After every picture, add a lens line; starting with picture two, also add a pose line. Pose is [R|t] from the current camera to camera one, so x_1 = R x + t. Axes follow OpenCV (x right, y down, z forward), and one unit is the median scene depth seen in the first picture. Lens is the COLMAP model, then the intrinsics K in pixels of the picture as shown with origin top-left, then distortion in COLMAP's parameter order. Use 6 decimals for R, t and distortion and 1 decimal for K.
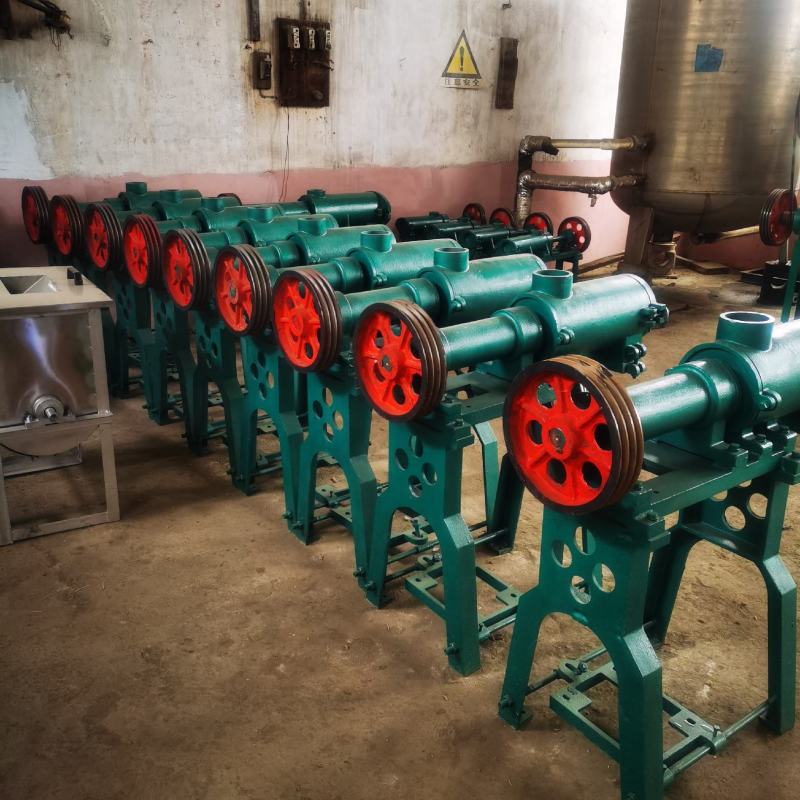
lens RADIAL K [[825.6, 0, 397.0], [0, 825.6, 403.9], [0, 0, 1]] dist [0.037959, 0.000000]
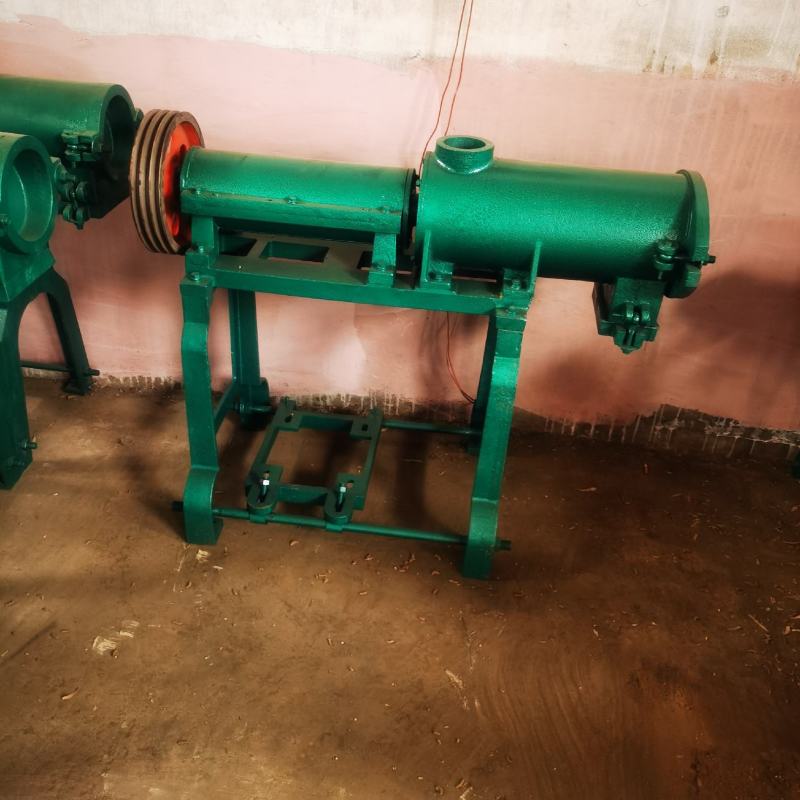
lens RADIAL K [[825.6, 0, 397.6], [0, 825.6, 404.7], [0, 0, 1]] dist [0.037959, 0.000000]
pose [[0.718005, 0.396203, -0.572269, 0.106686], [-0.275541, 0.916809, 0.289030, -0.256201], [0.639176, -0.049842, 0.767444, 0.747604]]
